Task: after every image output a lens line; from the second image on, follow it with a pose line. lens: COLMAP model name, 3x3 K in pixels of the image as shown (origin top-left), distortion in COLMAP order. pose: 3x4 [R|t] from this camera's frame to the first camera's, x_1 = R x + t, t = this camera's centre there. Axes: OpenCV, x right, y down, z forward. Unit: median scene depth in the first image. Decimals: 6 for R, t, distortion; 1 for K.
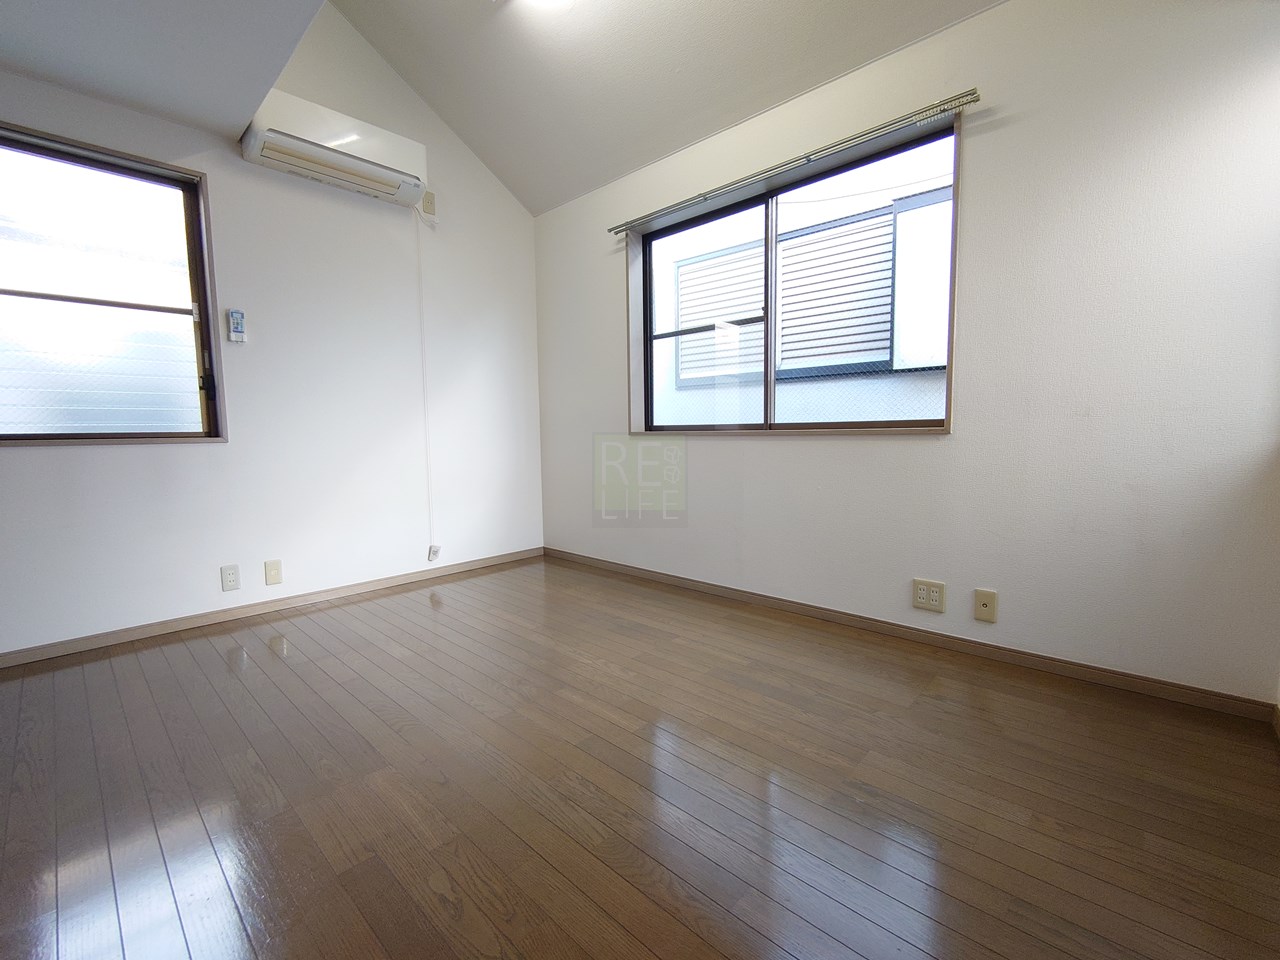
lens RADIAL K [[550.6, 0, 640.0], [0, 550.6, 480.0], [0, 0, 1]] dist [0.000086, 0.000157]
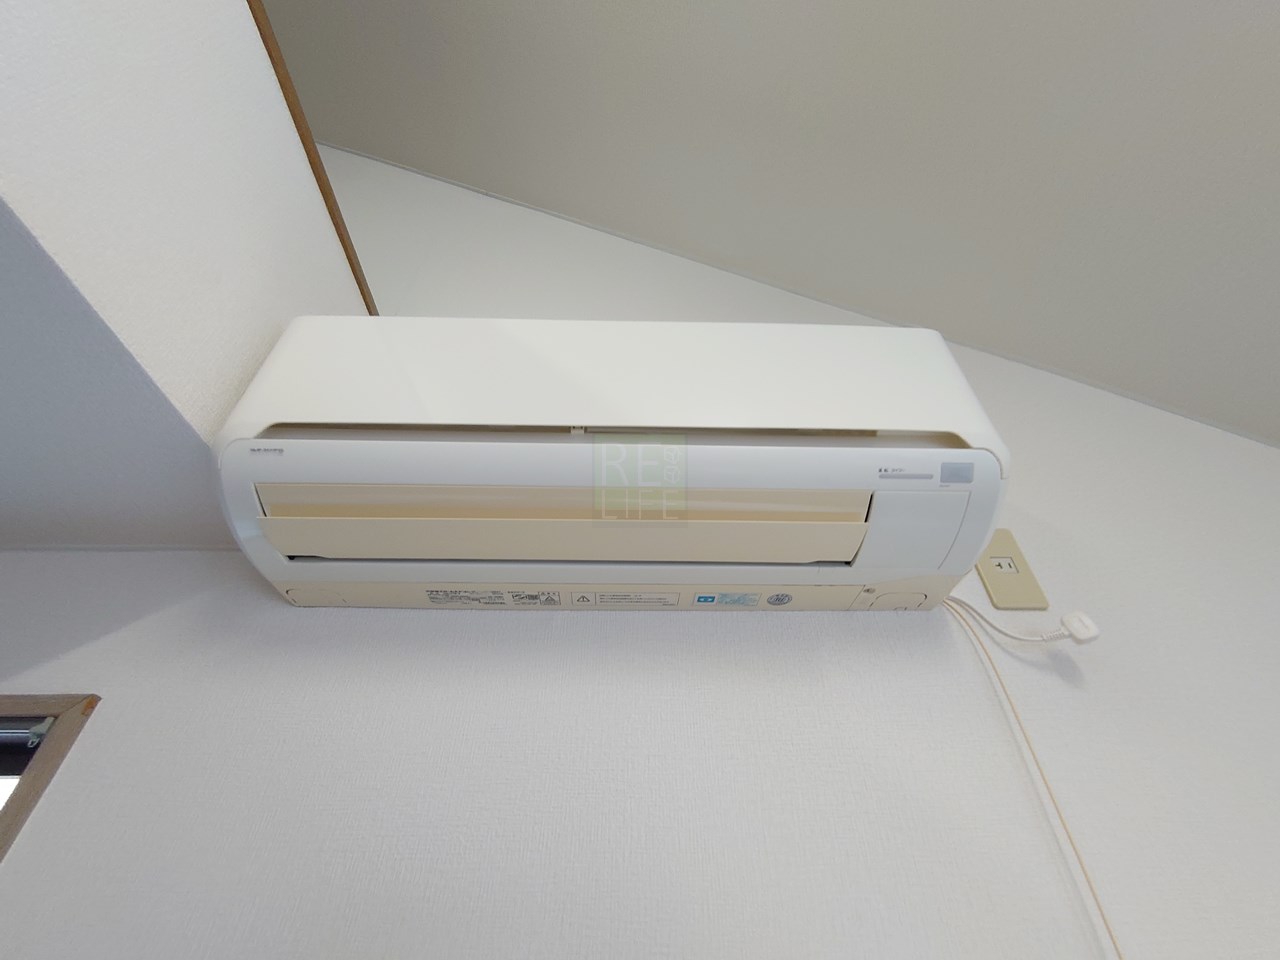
lens RADIAL K [[550.6, 0, 640.0], [0, 550.6, 480.0], [0, 0, 1]] dist [0.000086, 0.000157]
pose [[0.703693, -0.451274, -0.548787, -0.359912], [-0.066462, 0.727197, -0.683204, -0.377801], [0.707389, 0.517239, 0.481731, 0.793477]]
